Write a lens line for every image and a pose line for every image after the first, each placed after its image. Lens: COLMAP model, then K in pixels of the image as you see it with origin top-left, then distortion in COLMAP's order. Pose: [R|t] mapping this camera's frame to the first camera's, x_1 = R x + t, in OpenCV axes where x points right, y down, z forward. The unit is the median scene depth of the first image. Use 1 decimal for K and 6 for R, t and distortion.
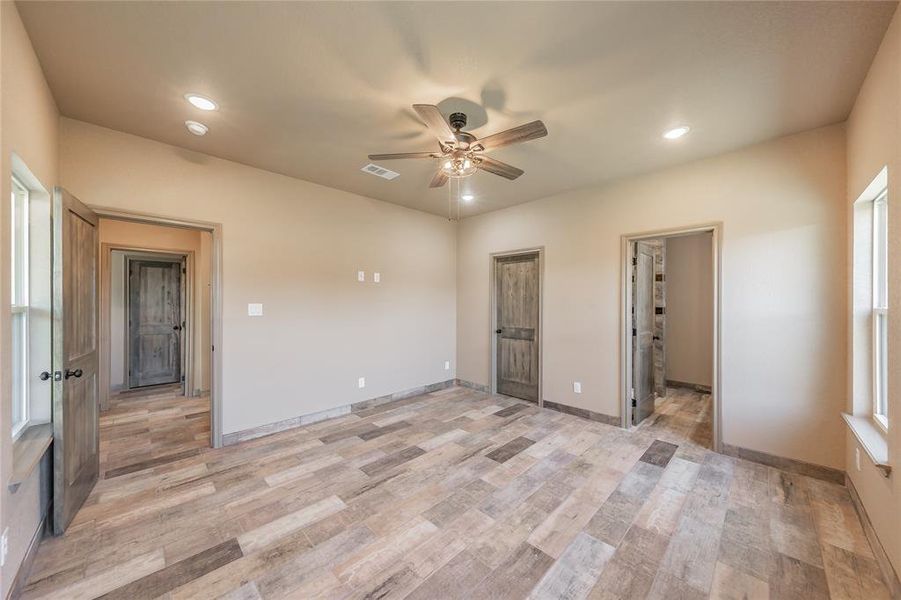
lens RADIAL K [[320.1, 0, 435.0], [0, 320.1, 302.5], [0, 0, 1]] dist [0.001531, -0.000118]
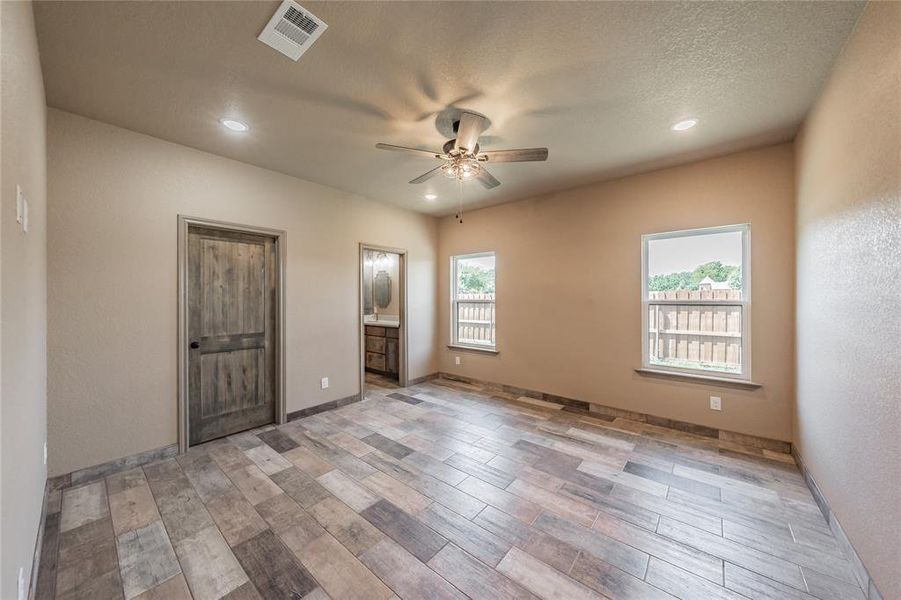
lens RADIAL K [[320.1, 0, 467.1], [0, 320.1, 296.2], [0, 0, 1]] dist [0.001531, -0.000118]
pose [[-0.163089, 0.002522, 0.986608, -0.672649], [0.003446, 0.999992, -0.001986, -0.002532], [-0.986605, 0.003076, -0.163096, 0.786524]]
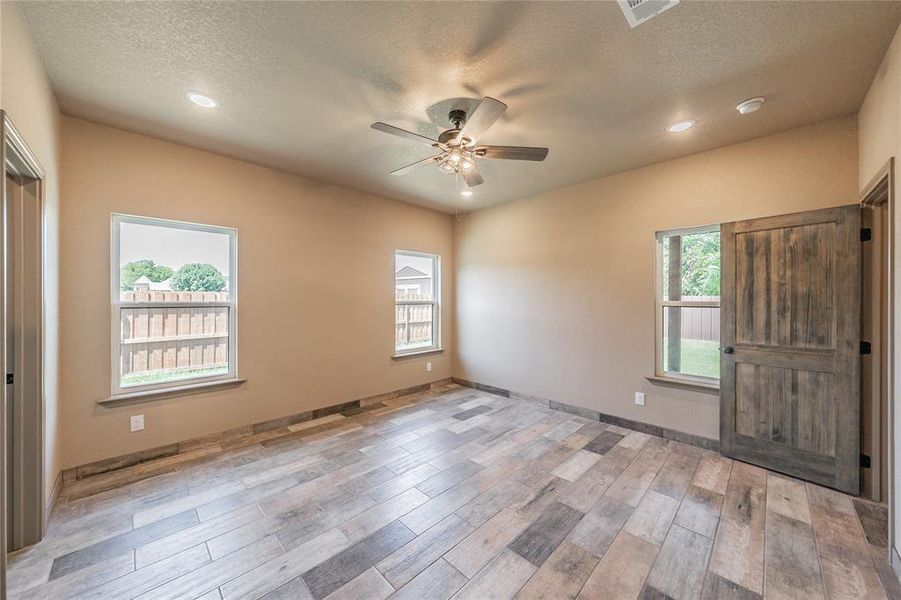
lens RADIAL K [[320.1, 0, 442.7], [0, 320.1, 295.7], [0, 0, 1]] dist [0.001531, -0.000118]
pose [[-0.999177, -0.003263, -0.040438, 0.105888], [-0.002924, 0.999960, -0.008454, -0.000084], [0.040464, -0.008328, -0.999146, 1.358869]]
